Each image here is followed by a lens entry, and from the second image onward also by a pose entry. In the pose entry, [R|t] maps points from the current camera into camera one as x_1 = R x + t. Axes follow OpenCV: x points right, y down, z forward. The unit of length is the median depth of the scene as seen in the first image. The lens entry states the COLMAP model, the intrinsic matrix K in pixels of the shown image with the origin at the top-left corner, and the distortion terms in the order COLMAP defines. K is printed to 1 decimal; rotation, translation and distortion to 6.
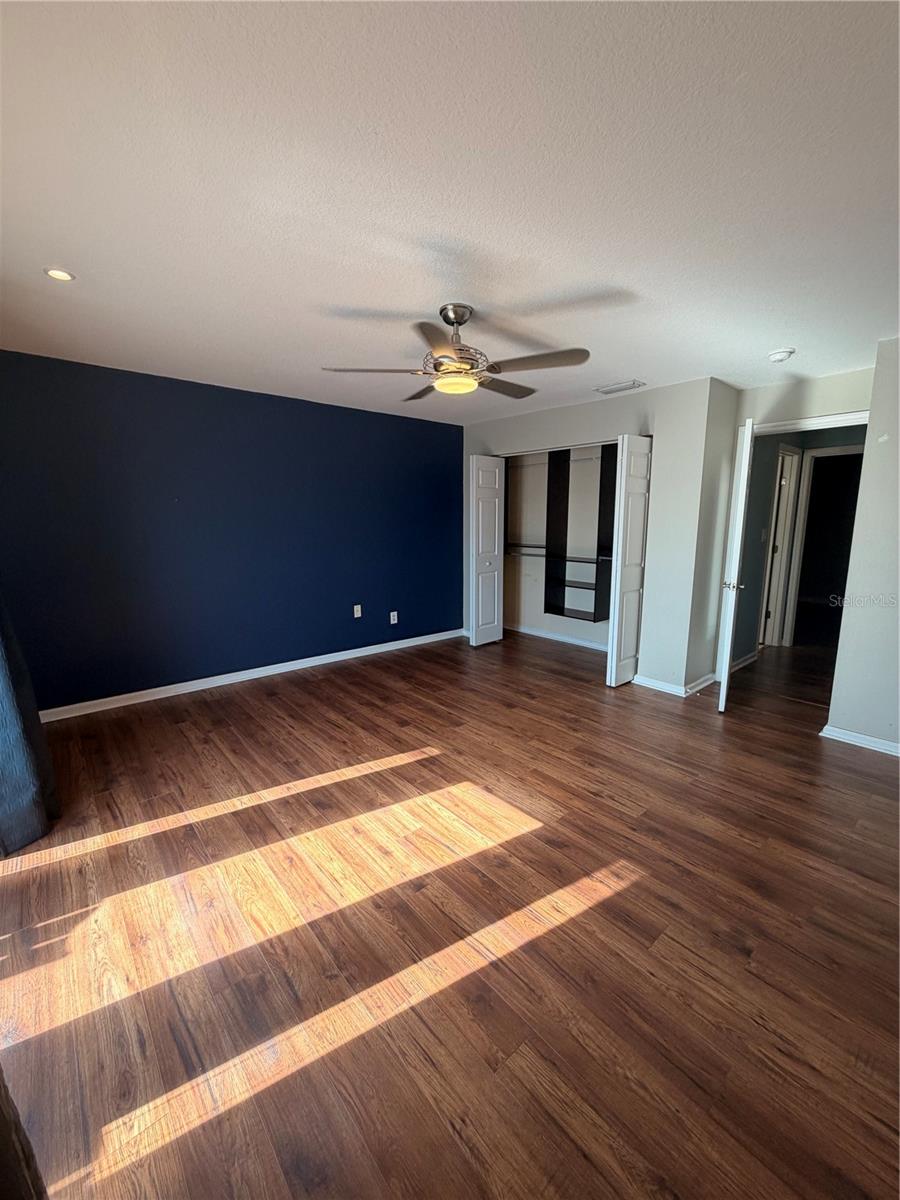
lens RADIAL K [[481.9, 0, 446.0], [0, 481.9, 598.6], [0, 0, 1]] dist [-0.000078, 0.000115]
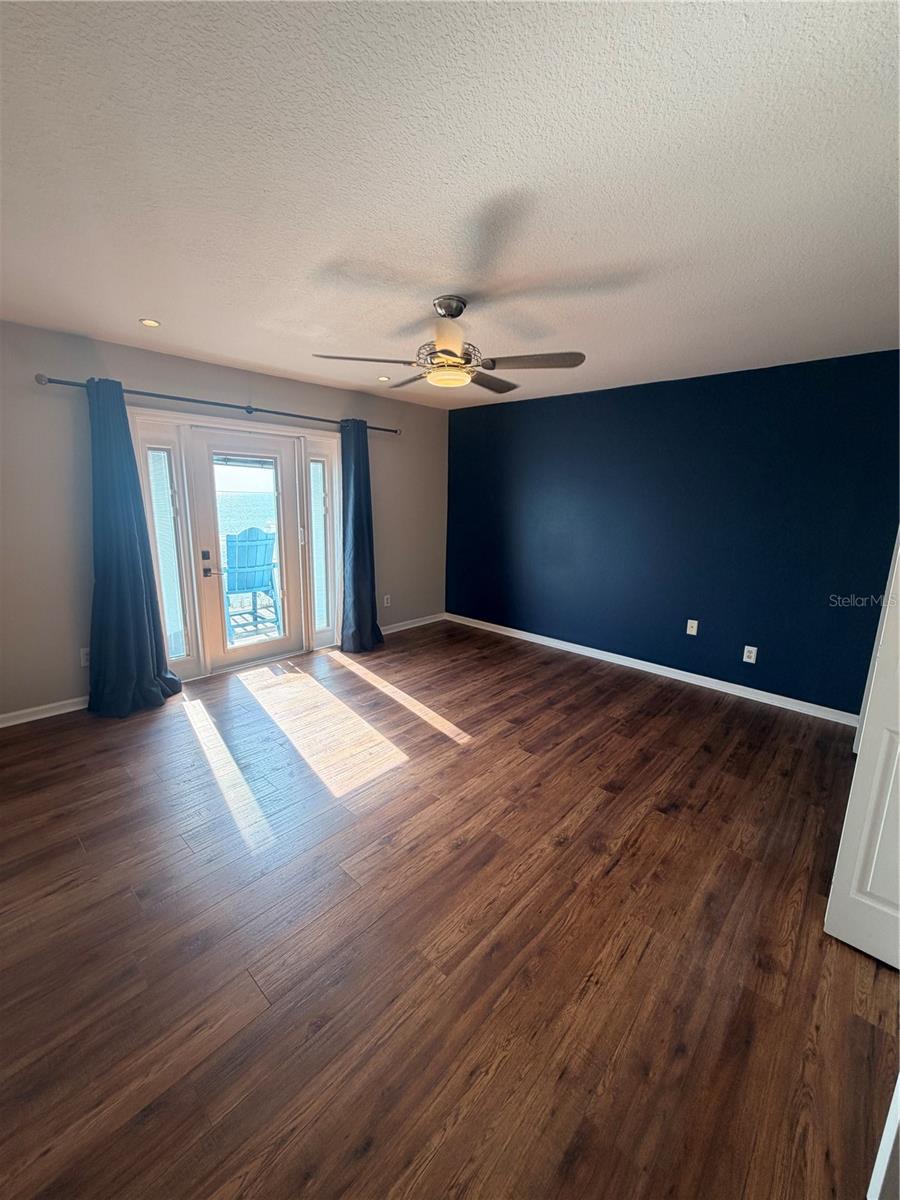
lens RADIAL K [[481.9, 0, 446.0], [0, 481.9, 598.6], [0, 0, 1]] dist [-0.000078, 0.000115]
pose [[0.110992, 0.212778, -0.970776, 0.808437], [-0.187782, 0.963706, 0.189759, -0.142124], [0.975919, 0.161233, 0.146920, 0.691934]]
